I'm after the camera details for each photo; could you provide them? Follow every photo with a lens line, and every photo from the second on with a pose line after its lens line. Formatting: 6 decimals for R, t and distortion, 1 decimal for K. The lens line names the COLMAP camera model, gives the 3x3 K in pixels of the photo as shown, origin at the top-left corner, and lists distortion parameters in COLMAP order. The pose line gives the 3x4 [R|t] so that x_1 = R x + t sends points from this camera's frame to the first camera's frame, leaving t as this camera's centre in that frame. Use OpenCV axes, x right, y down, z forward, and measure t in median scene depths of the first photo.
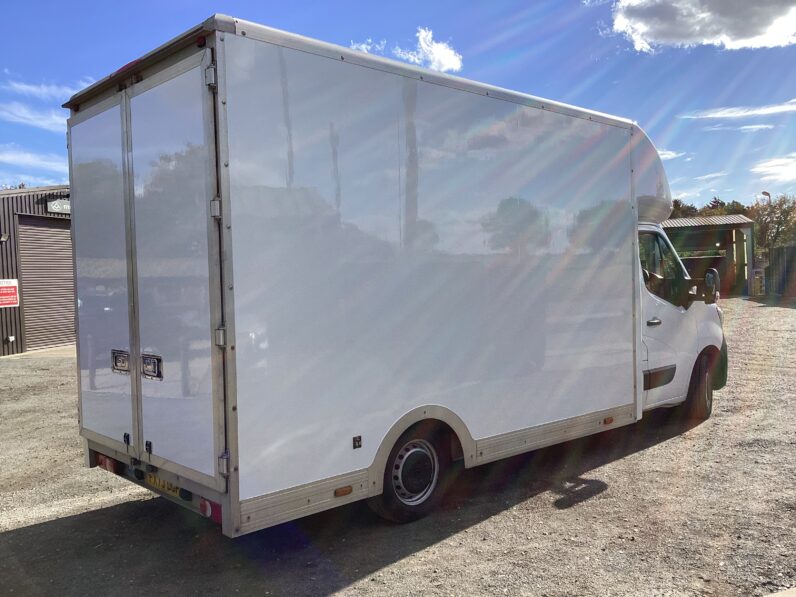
lens RADIAL K [[708.5, 0, 411.0], [0, 708.5, 299.7], [0, 0, 1]] dist [0.126835, -0.224079]
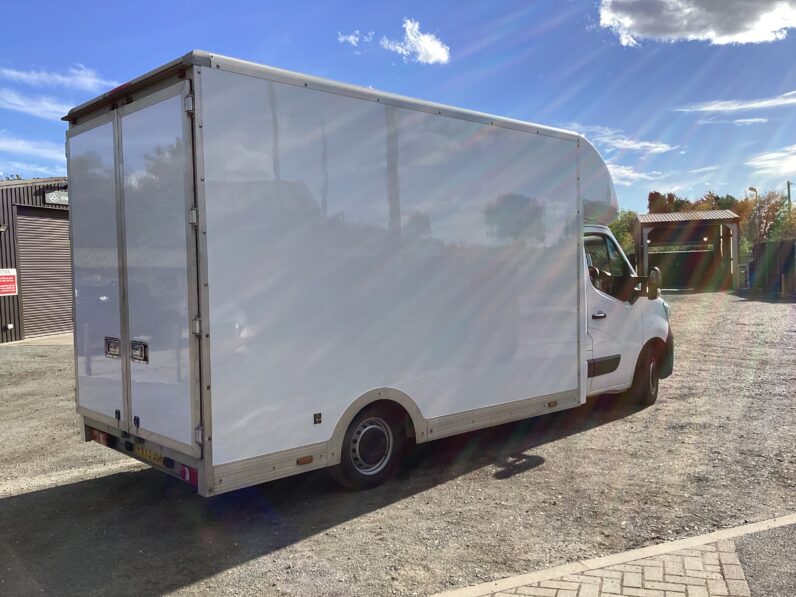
lens RADIAL K [[703.3, 0, 401.8], [0, 703.3, 298.7], [0, 0, 1]] dist [0.140253, -0.244694]
pose [[0.999961, 0.007418, -0.004808, 0.054012], [-0.007364, 0.999910, 0.011211, -0.006280], [0.004891, -0.011175, 0.999926, -0.118367]]
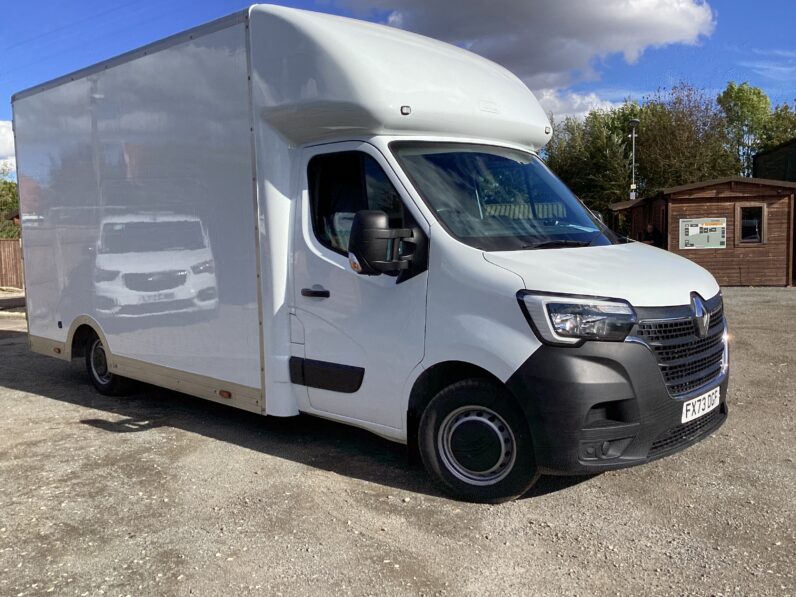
lens RADIAL K [[708.5, 0, 411.0], [0, 708.5, 299.7], [0, 0, 1]] dist [0.126835, -0.224079]
pose [[0.074531, 0.109526, -0.991186, 1.330164], [-0.025983, 0.993826, 0.107864, -0.047275], [0.996880, 0.017715, 0.076916, 1.367527]]
